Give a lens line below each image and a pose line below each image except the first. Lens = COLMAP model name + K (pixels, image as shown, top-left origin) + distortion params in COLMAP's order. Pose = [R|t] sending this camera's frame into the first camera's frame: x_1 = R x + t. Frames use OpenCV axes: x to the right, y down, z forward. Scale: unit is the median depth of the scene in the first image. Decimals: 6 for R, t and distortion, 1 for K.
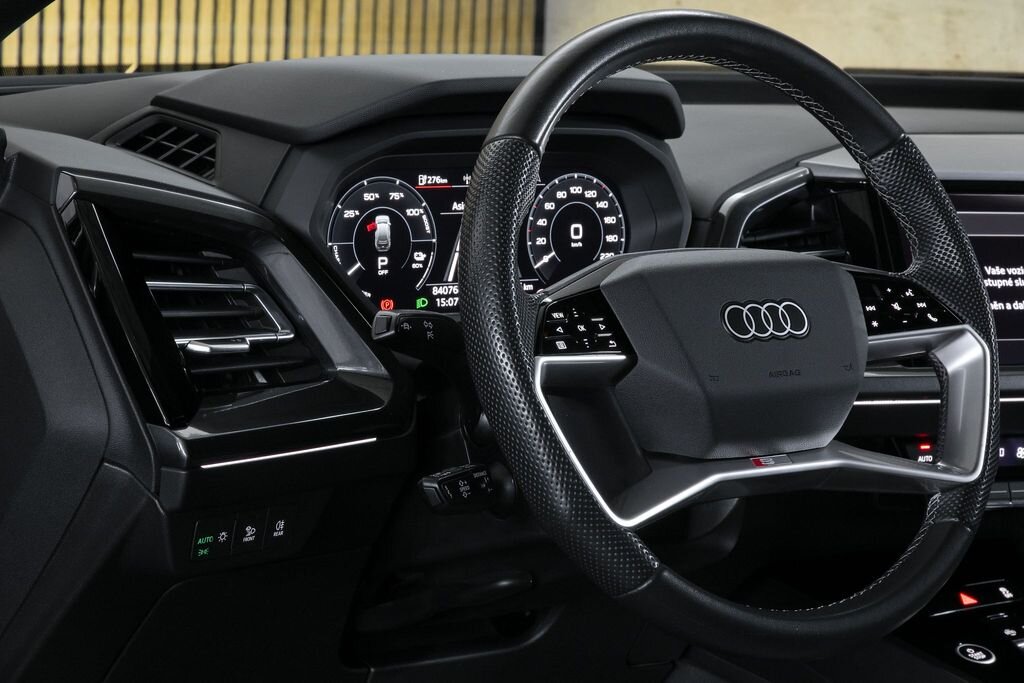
lens RADIAL K [[2515.7, 0, 511.5], [0, 2515.7, 344.5], [0, 0, 1]] dist [0.050077, 0.000000]
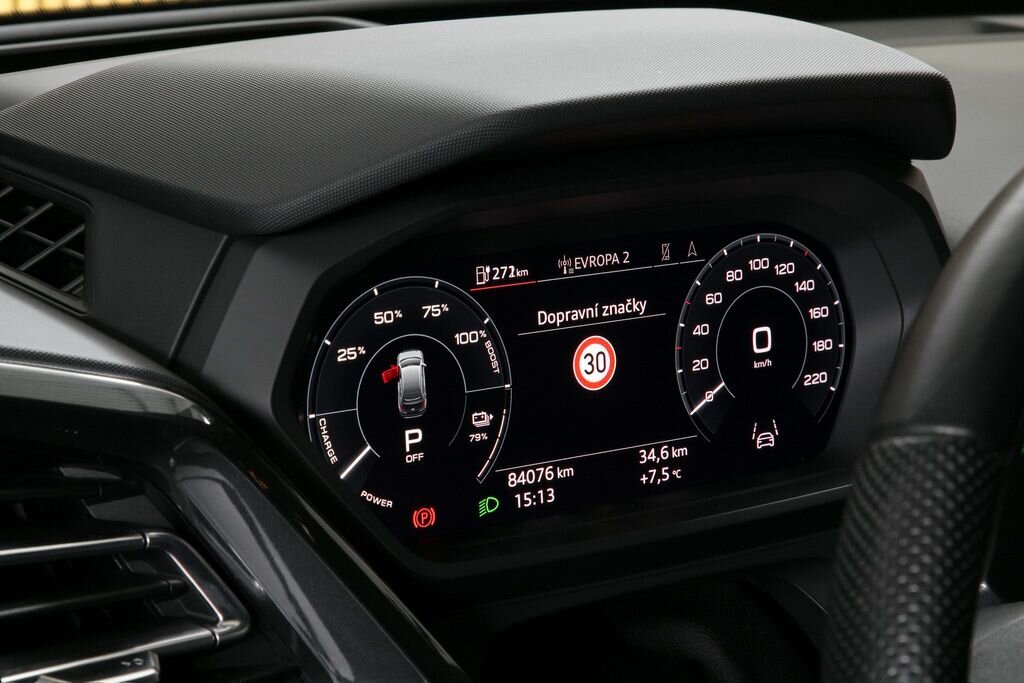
lens RADIAL K [[2751.2, 0, 511.4], [0, 2751.2, 338.6], [0, 0, 1]] dist [-0.154064, 0.000000]
pose [[0.999439, -0.032849, 0.006533, -0.033515], [0.032424, 0.997846, 0.057021, -0.084348], [-0.008392, -0.056777, 0.998352, 0.426186]]
